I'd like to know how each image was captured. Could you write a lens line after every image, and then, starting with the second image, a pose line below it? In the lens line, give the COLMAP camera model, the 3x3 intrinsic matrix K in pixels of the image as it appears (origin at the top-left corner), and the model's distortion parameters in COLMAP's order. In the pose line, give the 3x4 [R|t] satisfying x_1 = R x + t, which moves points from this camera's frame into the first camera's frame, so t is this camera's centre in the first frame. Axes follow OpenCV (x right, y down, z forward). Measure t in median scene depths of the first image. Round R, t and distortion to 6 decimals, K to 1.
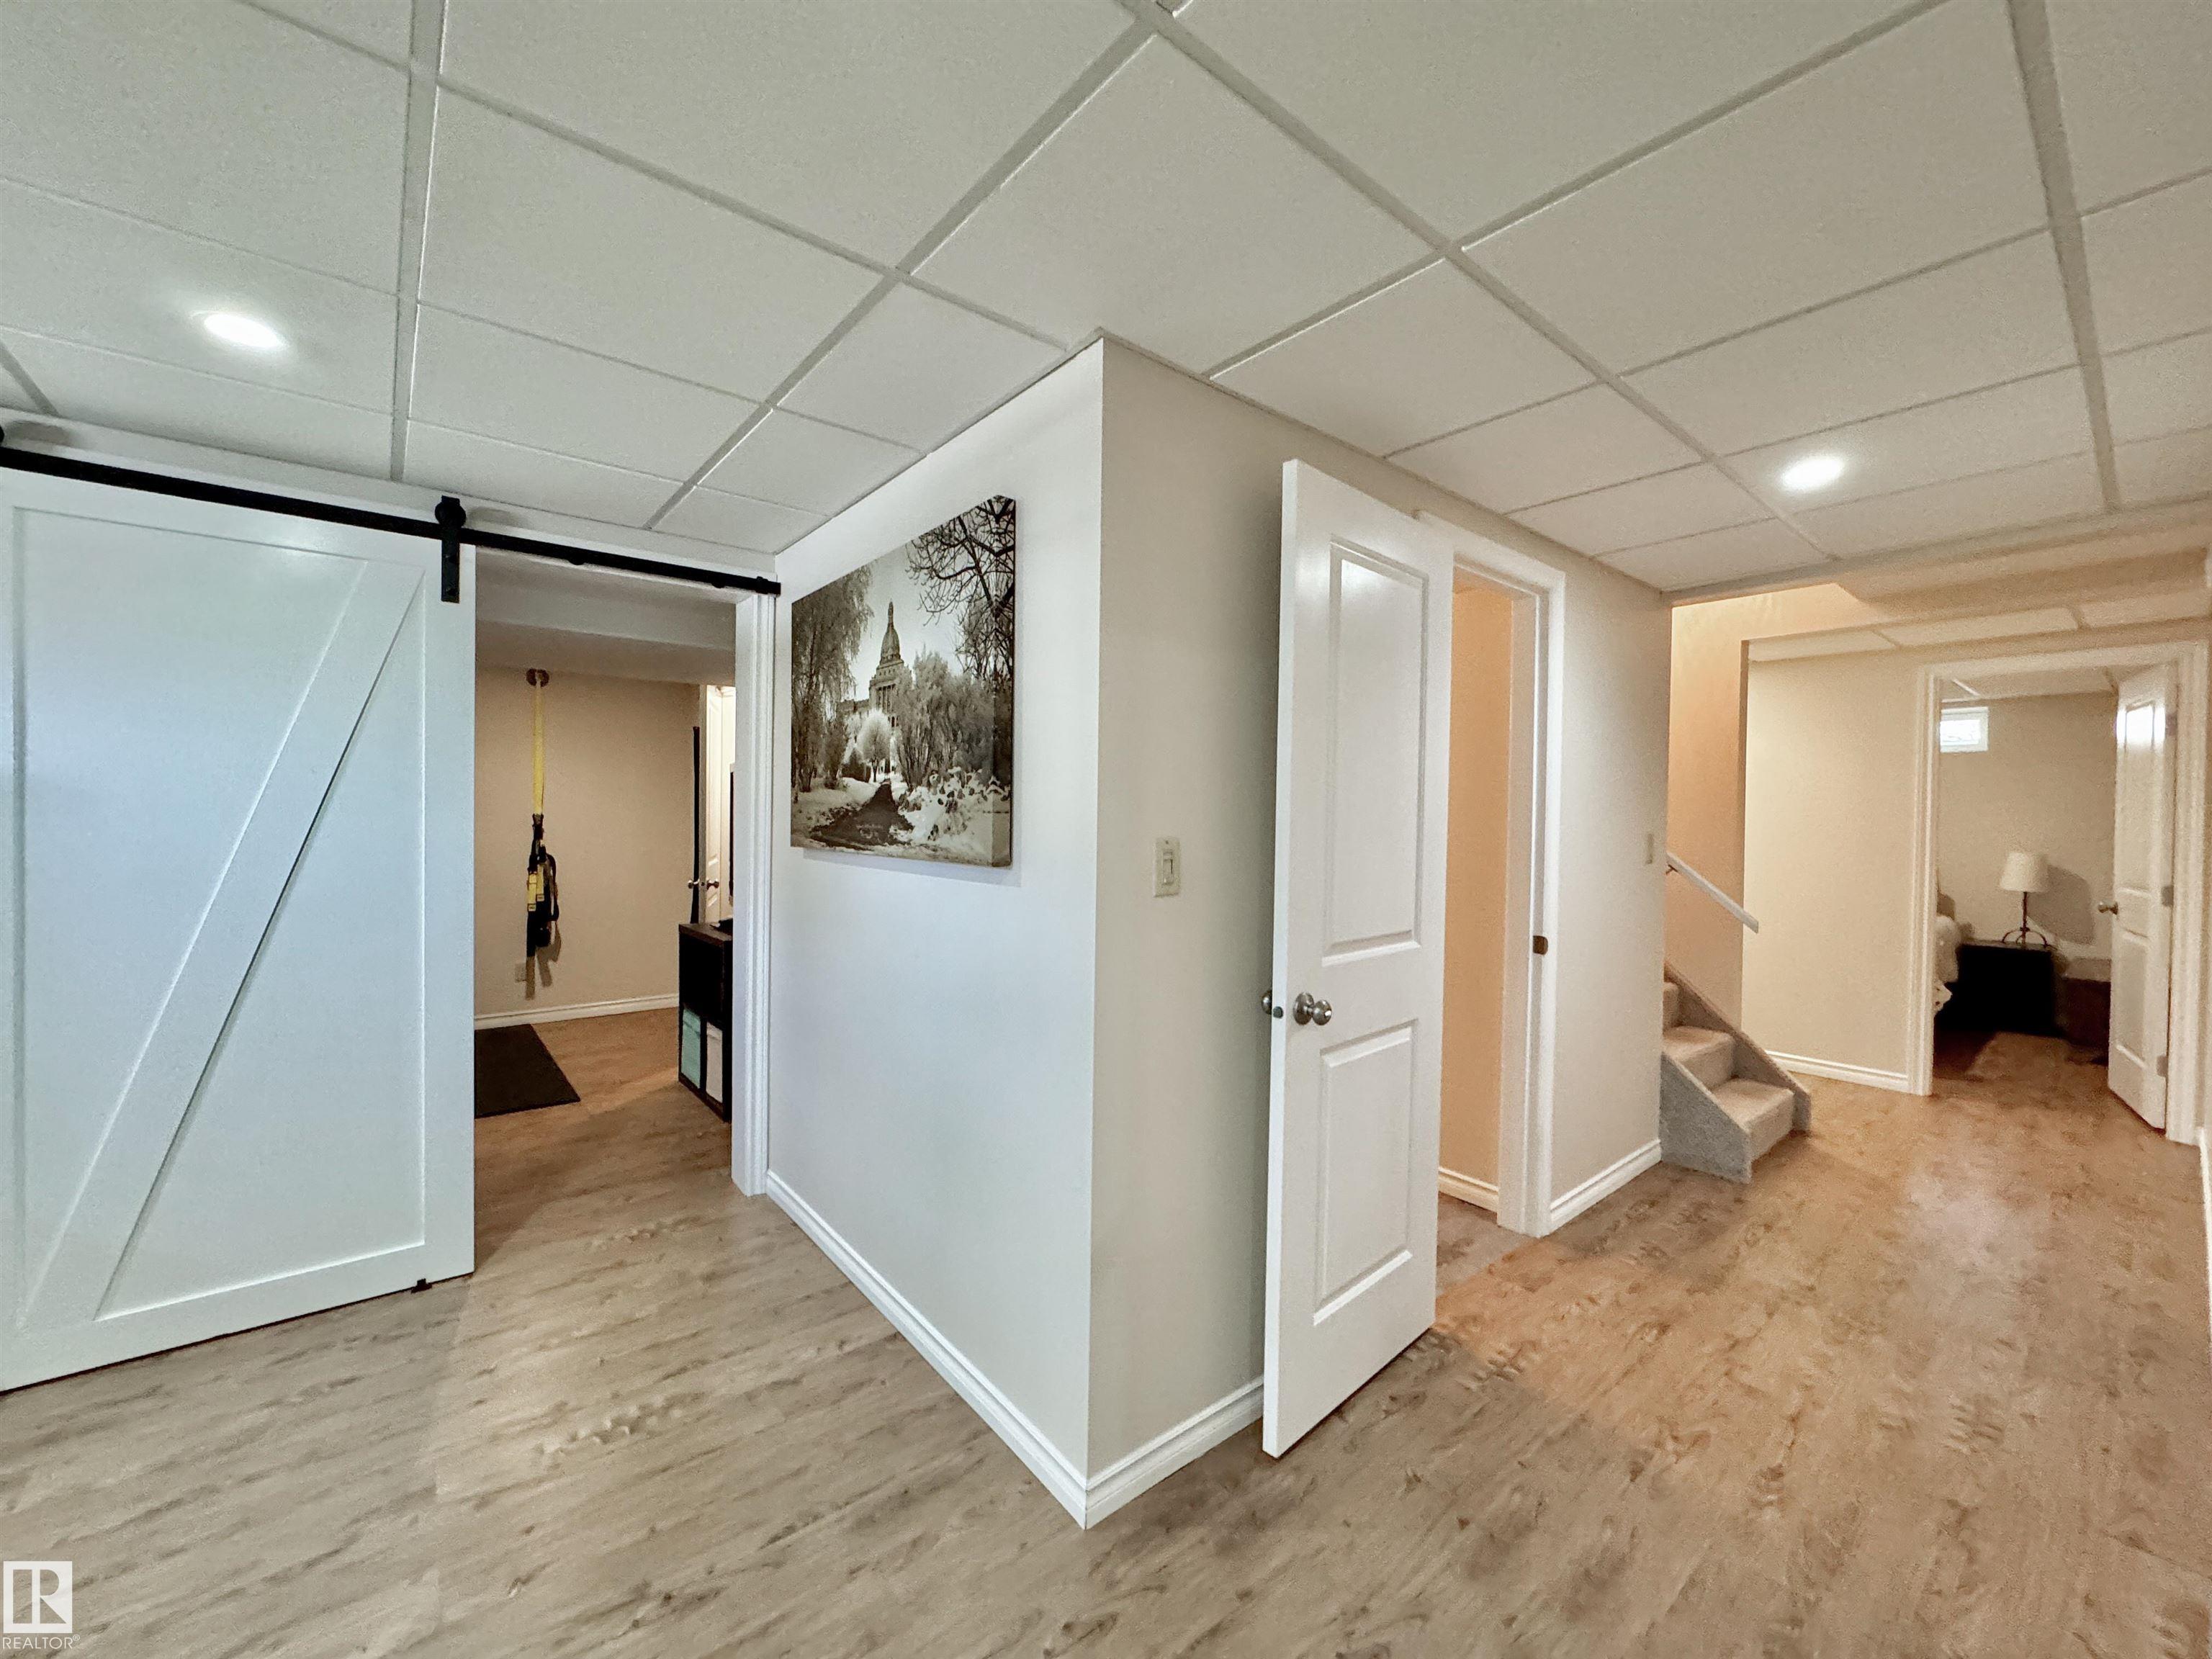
lens RADIAL K [[884.7, 0, 1104.1], [0, 884.7, 827.7], [0, 0, 1]] dist [-0.000256, 0.000403]
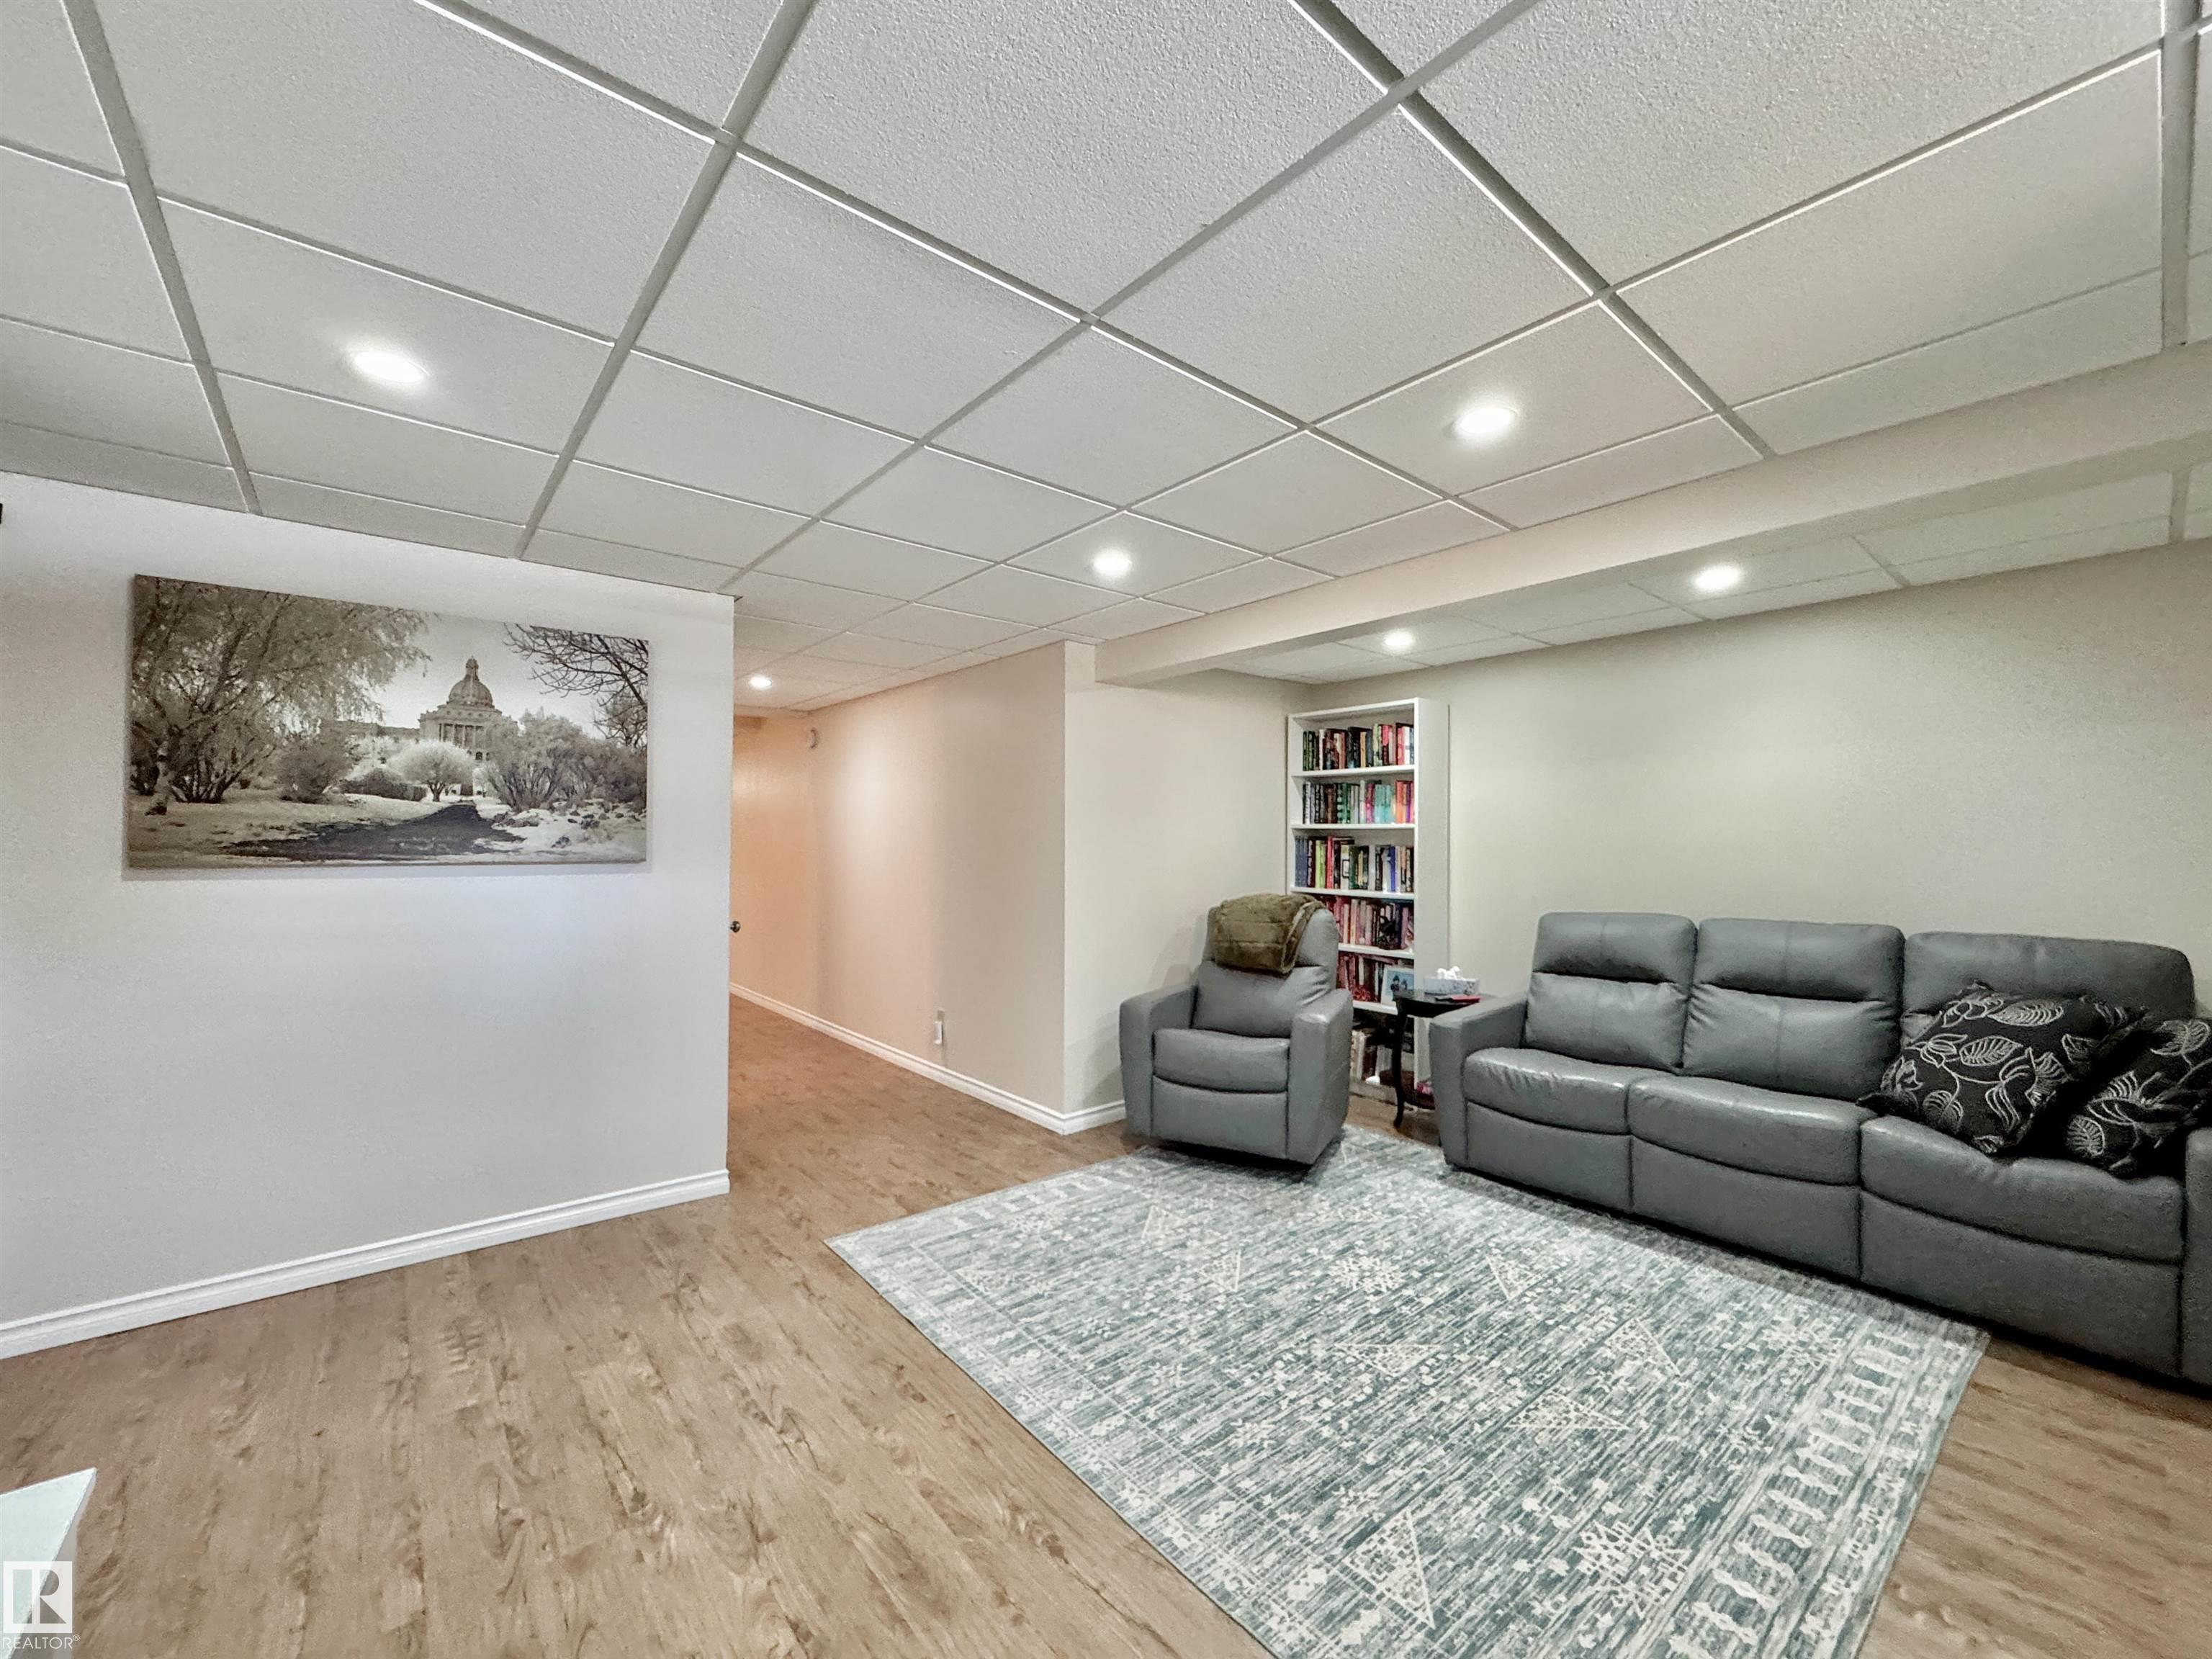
lens RADIAL K [[884.7, 0, 1104.1], [0, 884.7, 827.7], [0, 0, 1]] dist [-0.000256, 0.000403]
pose [[-0.007035, 0.006834, 0.999952, -1.632420], [0.012108, 0.999904, -0.006749, 0.002021], [-0.999902, 0.012060, -0.007117, 0.133854]]
